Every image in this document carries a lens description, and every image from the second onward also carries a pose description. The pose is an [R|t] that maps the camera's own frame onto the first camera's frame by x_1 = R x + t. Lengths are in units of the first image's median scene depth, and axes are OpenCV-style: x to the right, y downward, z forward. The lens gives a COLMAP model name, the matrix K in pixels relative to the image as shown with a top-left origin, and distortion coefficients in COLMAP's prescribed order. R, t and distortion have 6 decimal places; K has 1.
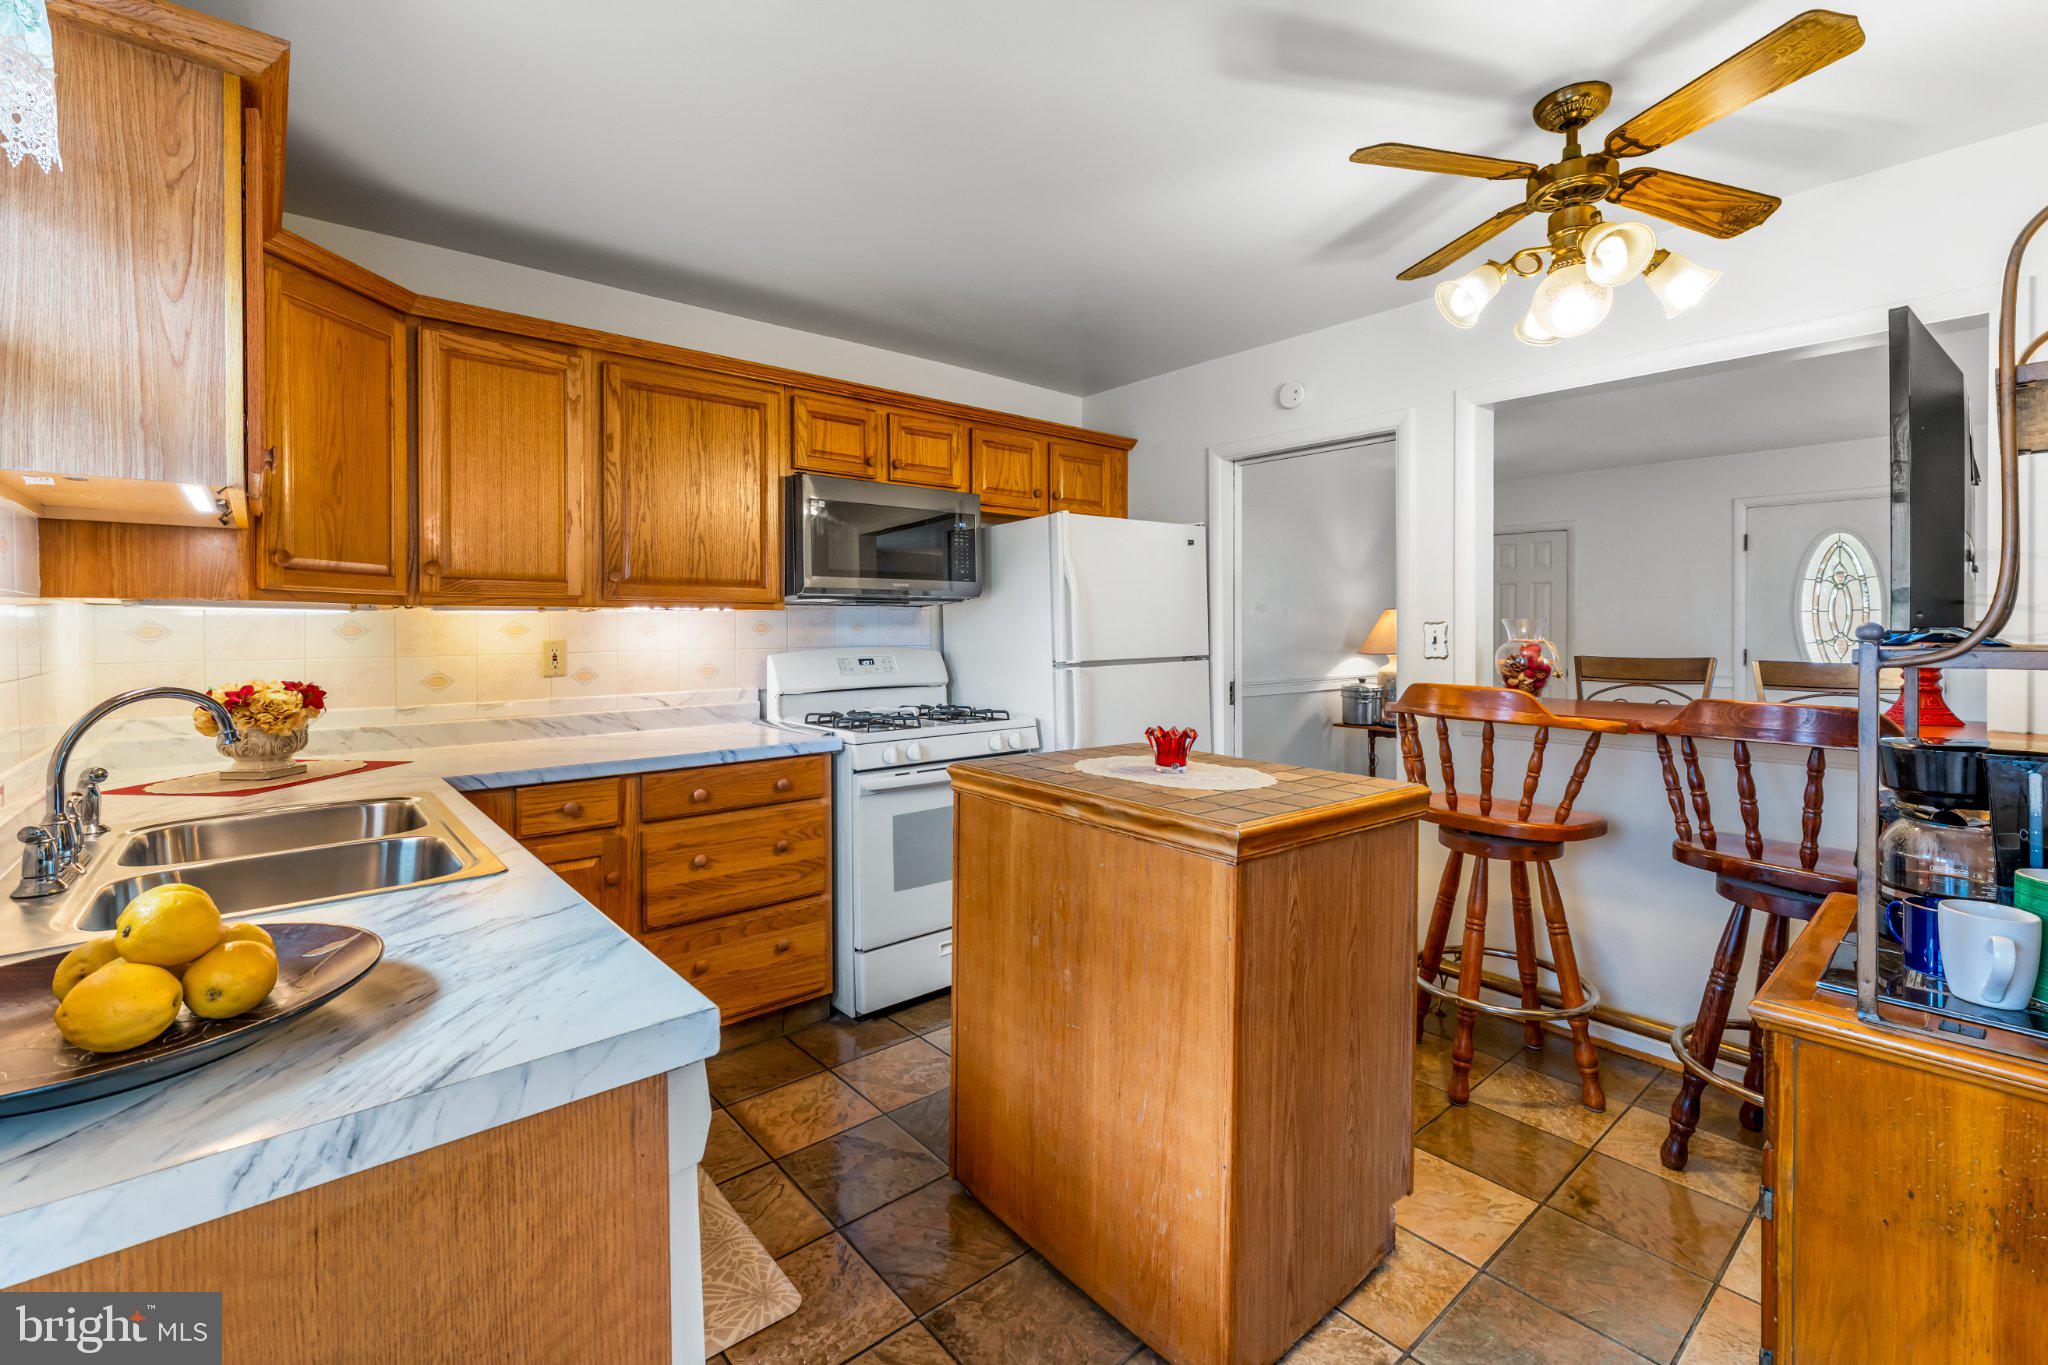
lens RADIAL K [[899.5, 0, 1023.6], [0, 899.5, 630.5], [0, 0, 1]] dist [0.003179, 0.000460]
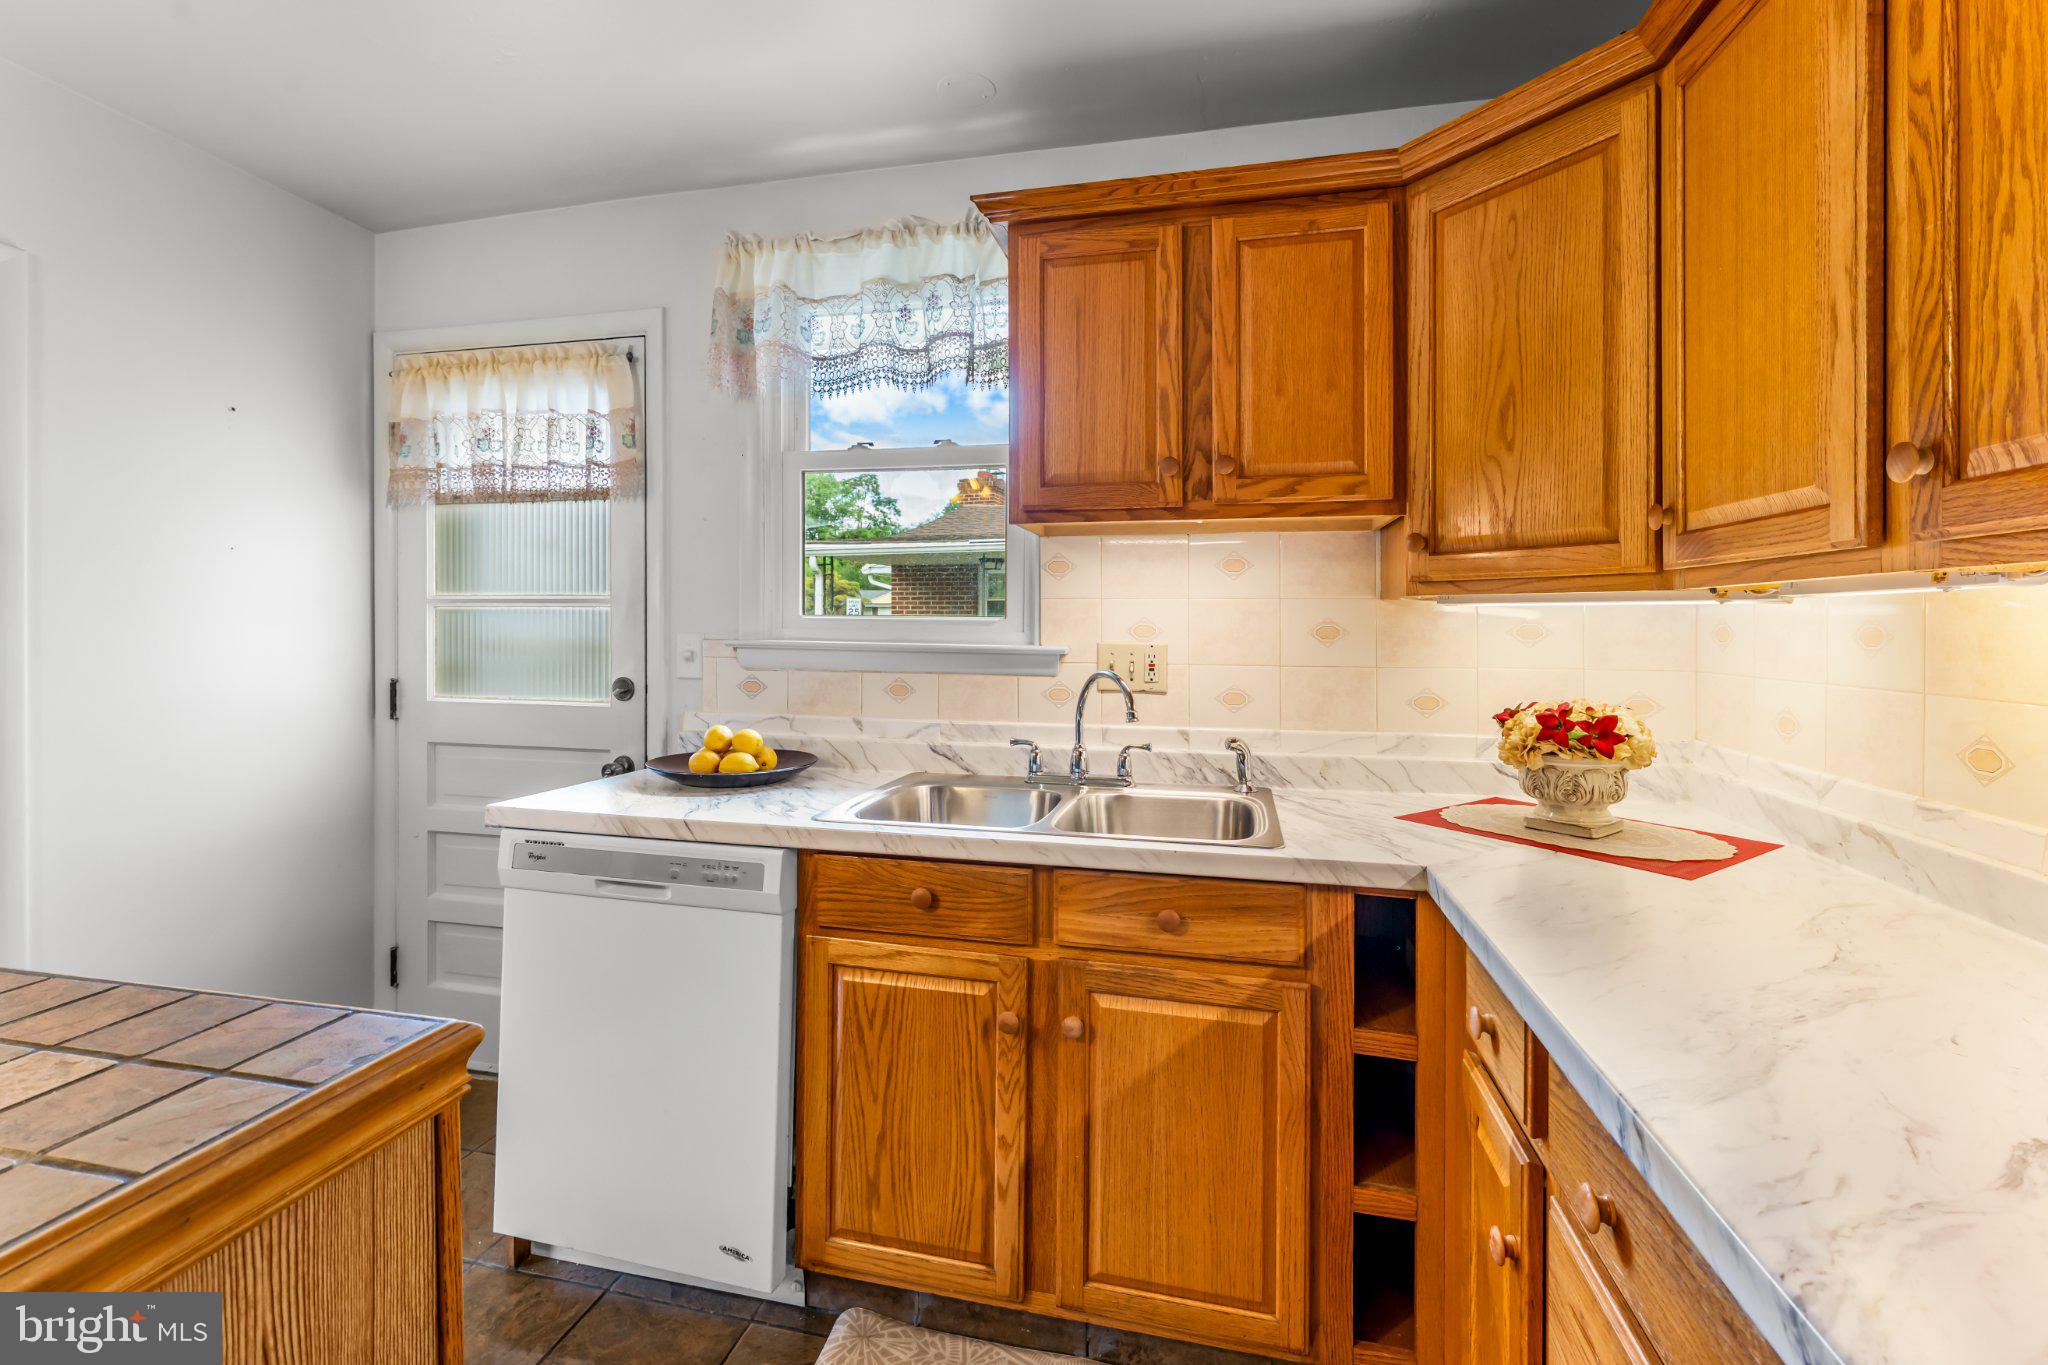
lens RADIAL K [[899.5, 0, 1006.3], [0, 899.5, 634.1], [0, 0, 1]] dist [0.003179, 0.000460]
pose [[-0.801830, 0.005388, -0.597527, -0.030064], [-0.003097, 0.999908, 0.013173, -0.006517], [0.597544, 0.012413, -0.801740, 1.023681]]
